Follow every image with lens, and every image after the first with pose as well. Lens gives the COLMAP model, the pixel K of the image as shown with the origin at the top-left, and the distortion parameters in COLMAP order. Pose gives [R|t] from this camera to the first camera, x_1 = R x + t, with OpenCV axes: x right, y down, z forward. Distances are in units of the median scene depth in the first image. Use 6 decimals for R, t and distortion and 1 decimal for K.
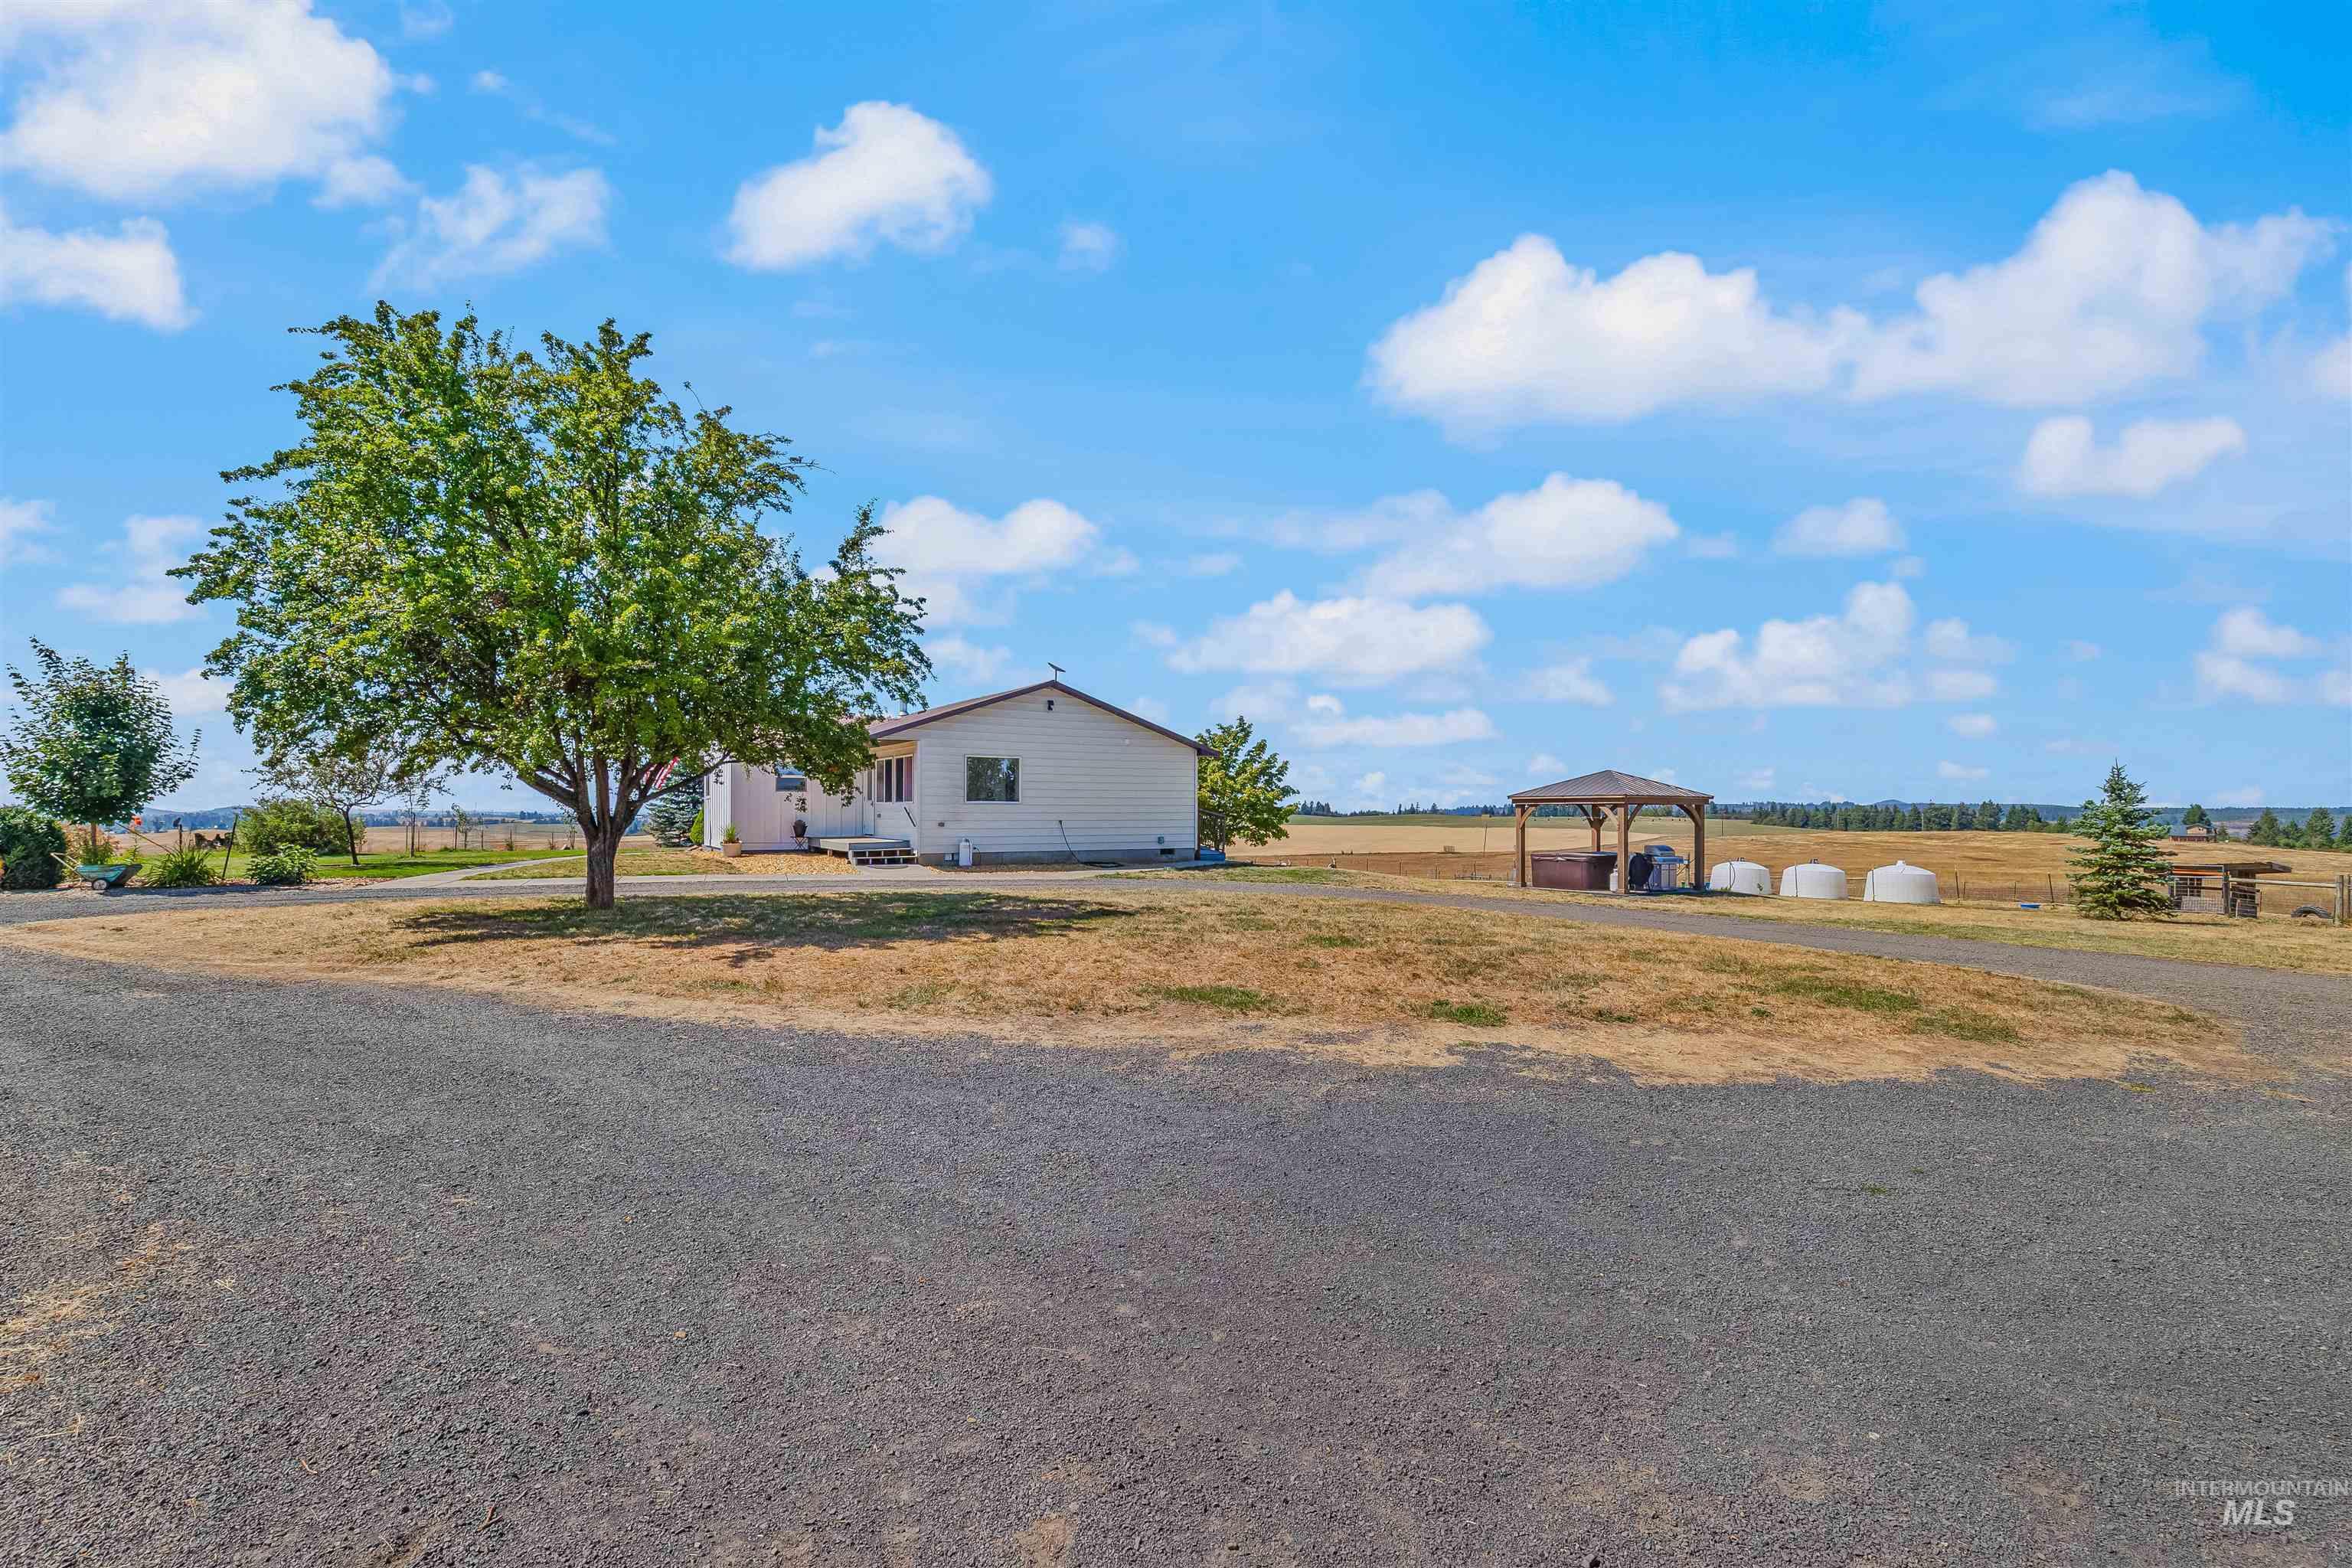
lens RADIAL K [[1074.0, 0, 1180.5], [0, 1074.0, 783.3], [0, 0, 1]] dist [-0.002905, 0.000150]
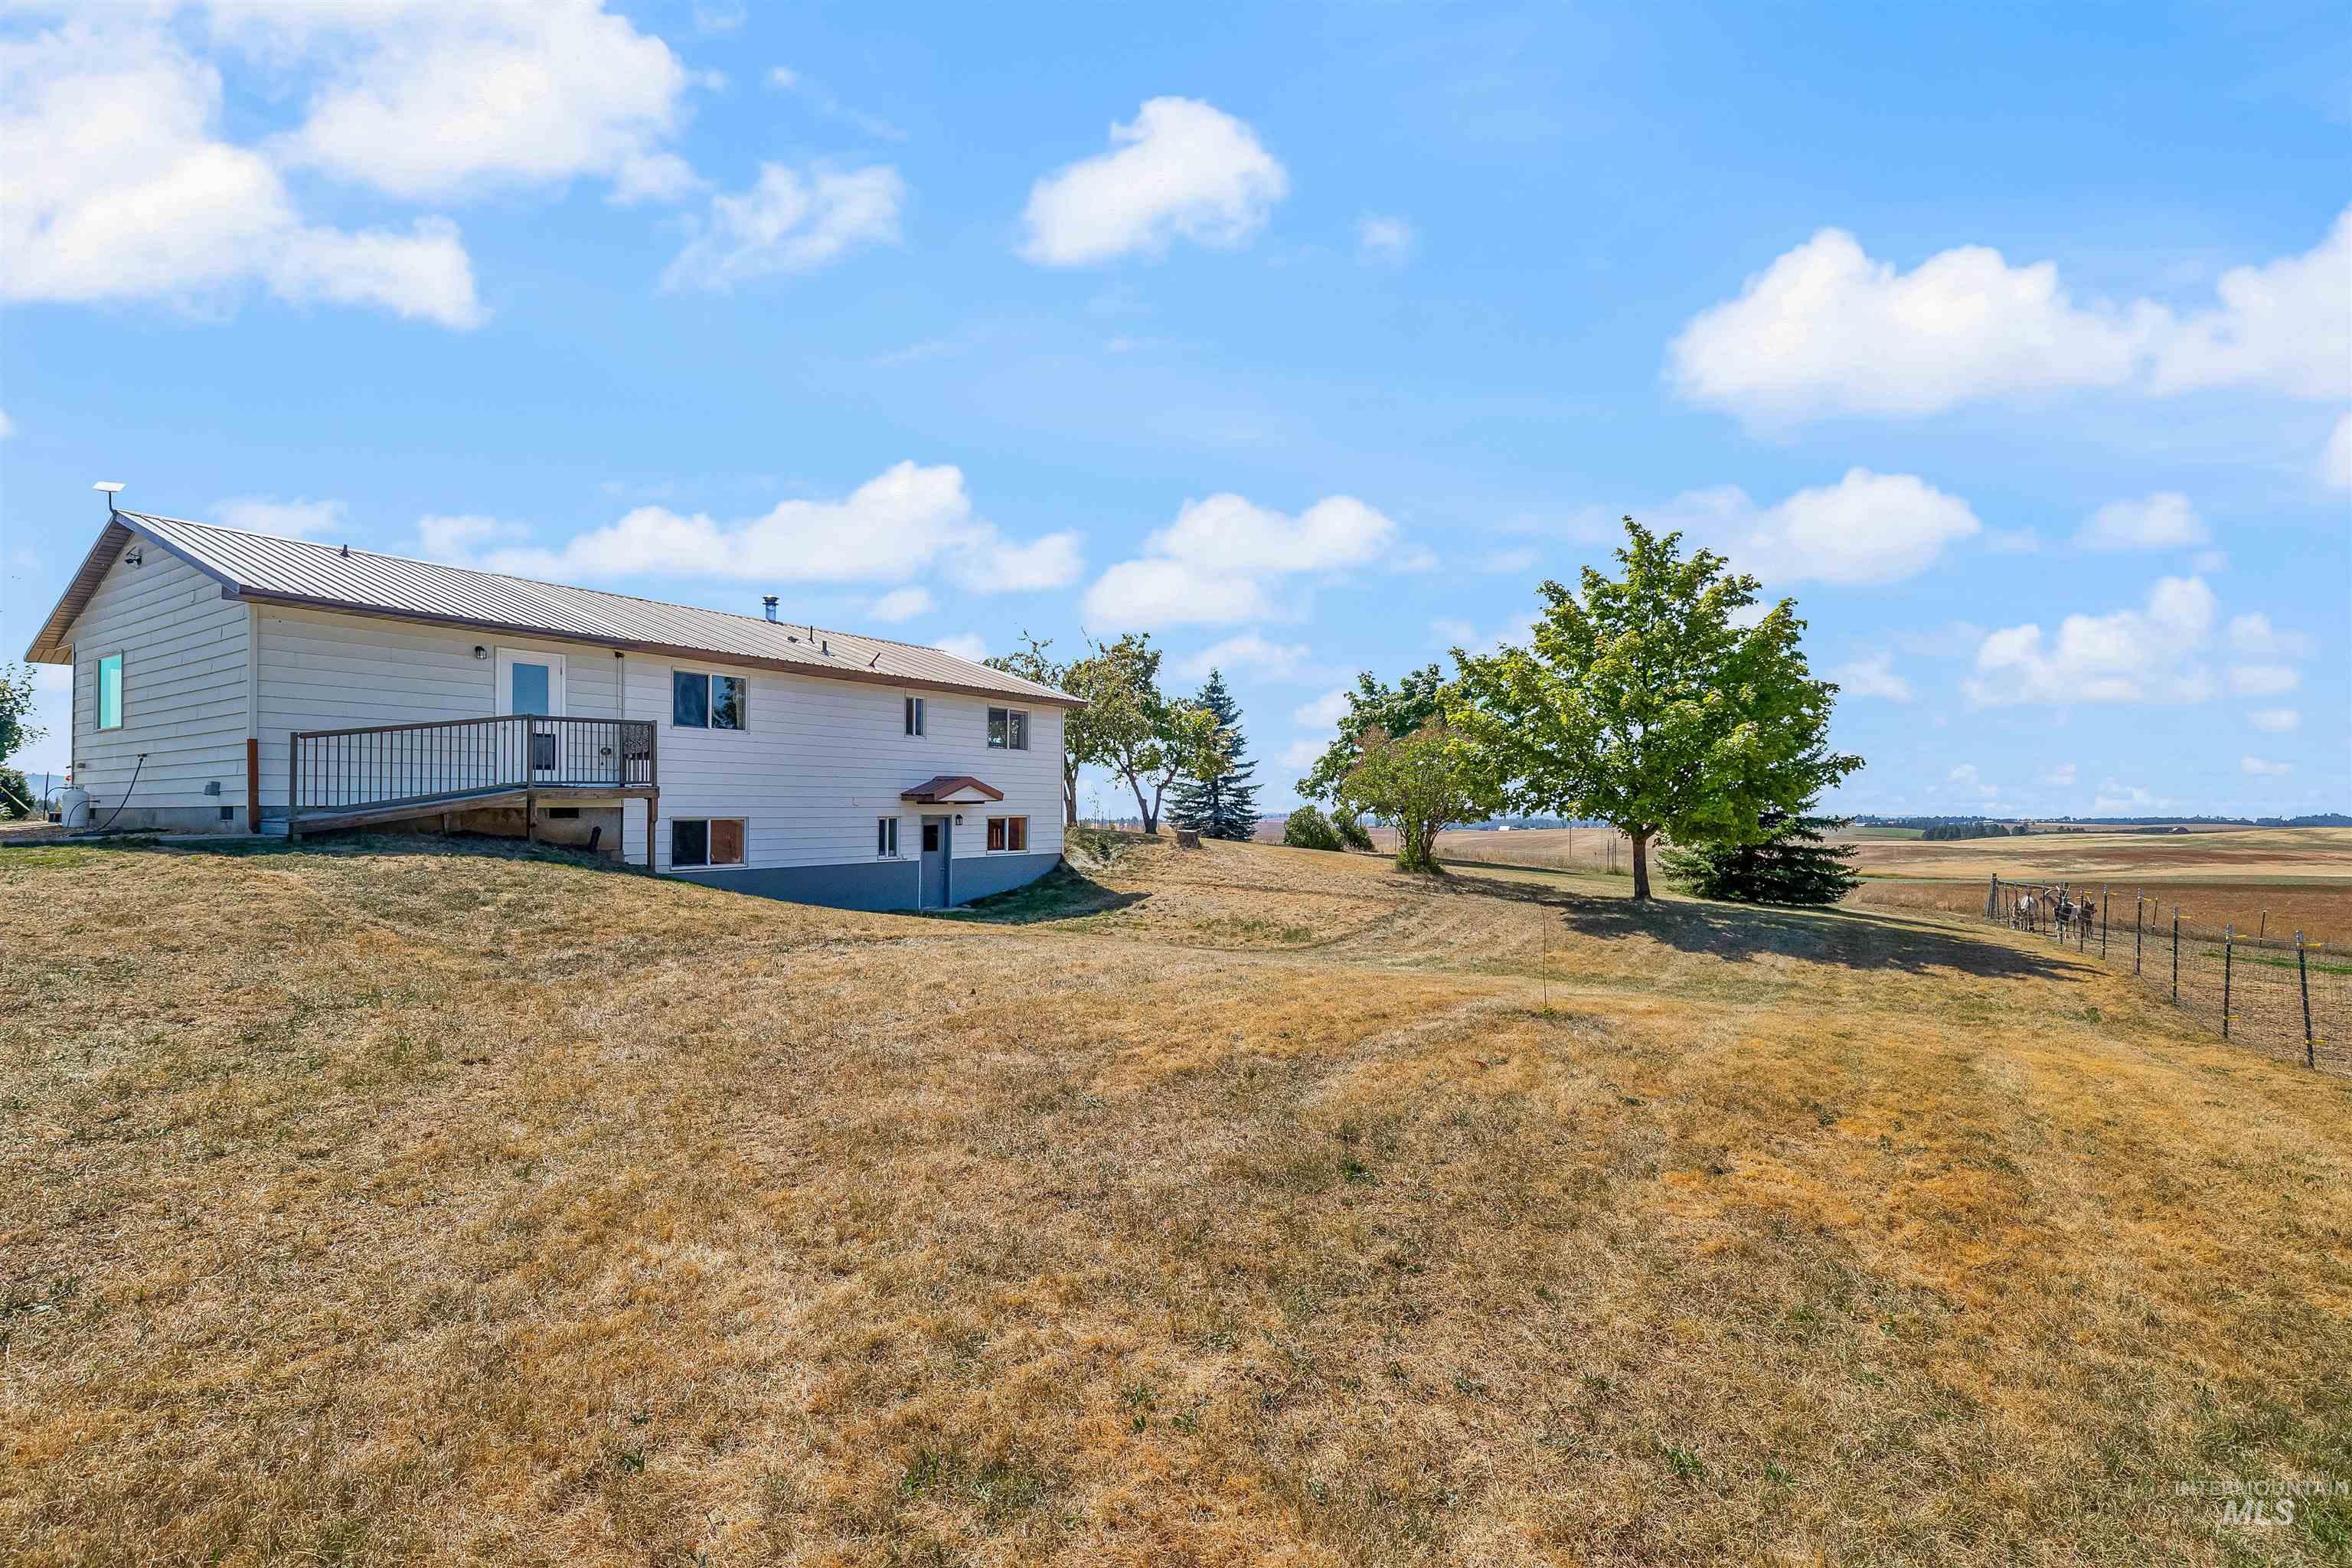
lens RADIAL K [[1074.0, 0, 1174.5], [0, 1074.0, 781.3], [0, 0, 1]] dist [-0.002905, 0.000150]
pose [[0.999994, -0.003412, -0.001060, -0.281833], [0.003411, 0.999994, -0.000989, 0.000150], [0.001063, 0.000985, 0.999999, 0.005862]]
